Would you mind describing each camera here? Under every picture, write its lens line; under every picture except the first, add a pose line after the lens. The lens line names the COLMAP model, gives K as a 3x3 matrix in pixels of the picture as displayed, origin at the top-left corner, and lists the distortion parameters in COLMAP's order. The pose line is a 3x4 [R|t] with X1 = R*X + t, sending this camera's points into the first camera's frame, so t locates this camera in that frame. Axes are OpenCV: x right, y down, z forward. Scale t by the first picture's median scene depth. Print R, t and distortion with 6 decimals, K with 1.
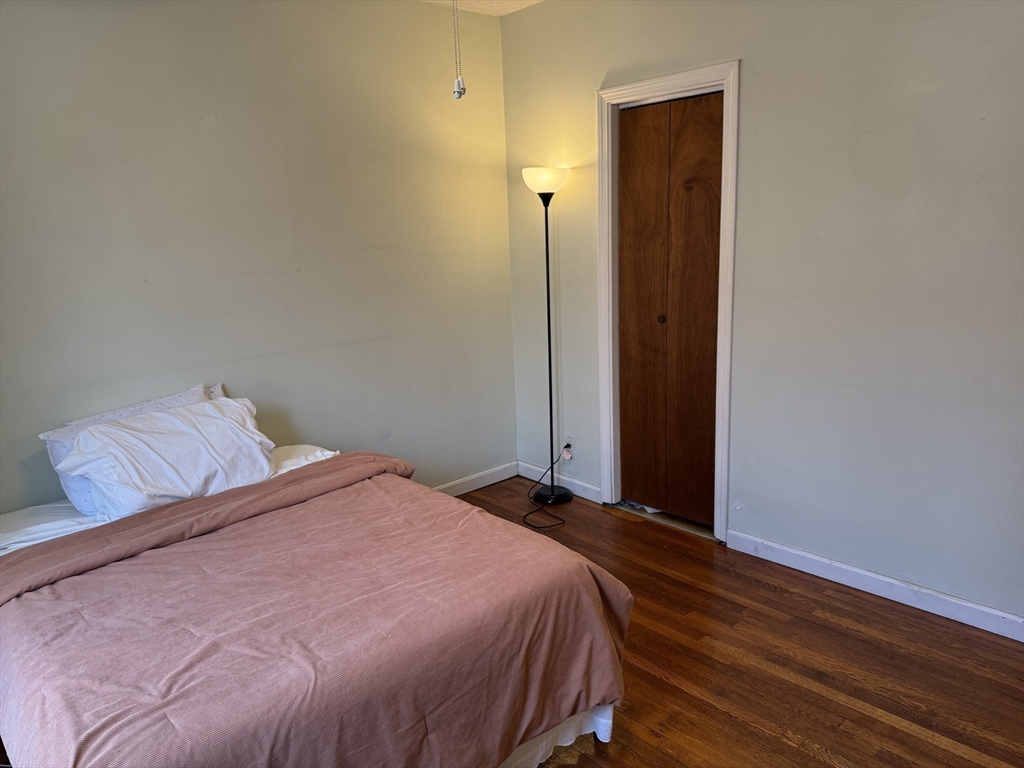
lens RADIAL K [[729.2, 0, 514.0], [0, 729.2, 388.5], [0, 0, 1]] dist [0.072019, -0.066589]
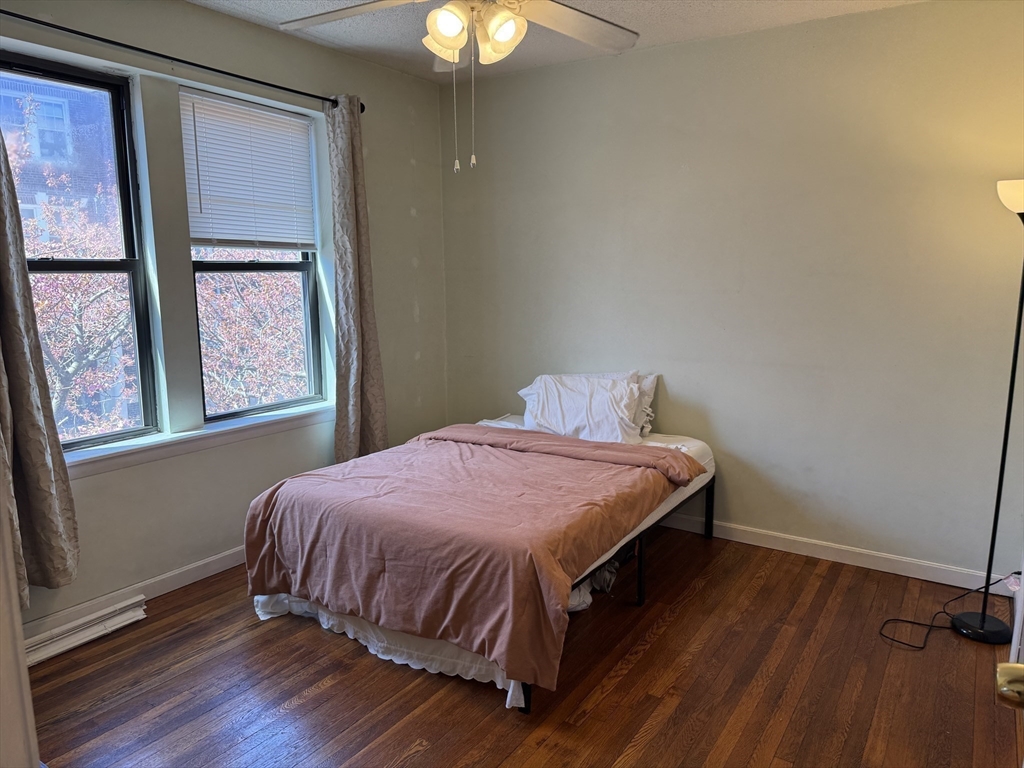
lens RADIAL K [[729.2, 0, 514.0], [0, 729.2, 388.5], [0, 0, 1]] dist [0.072019, -0.066589]
pose [[0.259602, 0.196797, -0.945451, 1.190179], [-0.223440, 0.964691, 0.139450, -0.165205], [0.939511, 0.175050, 0.294408, 0.641268]]
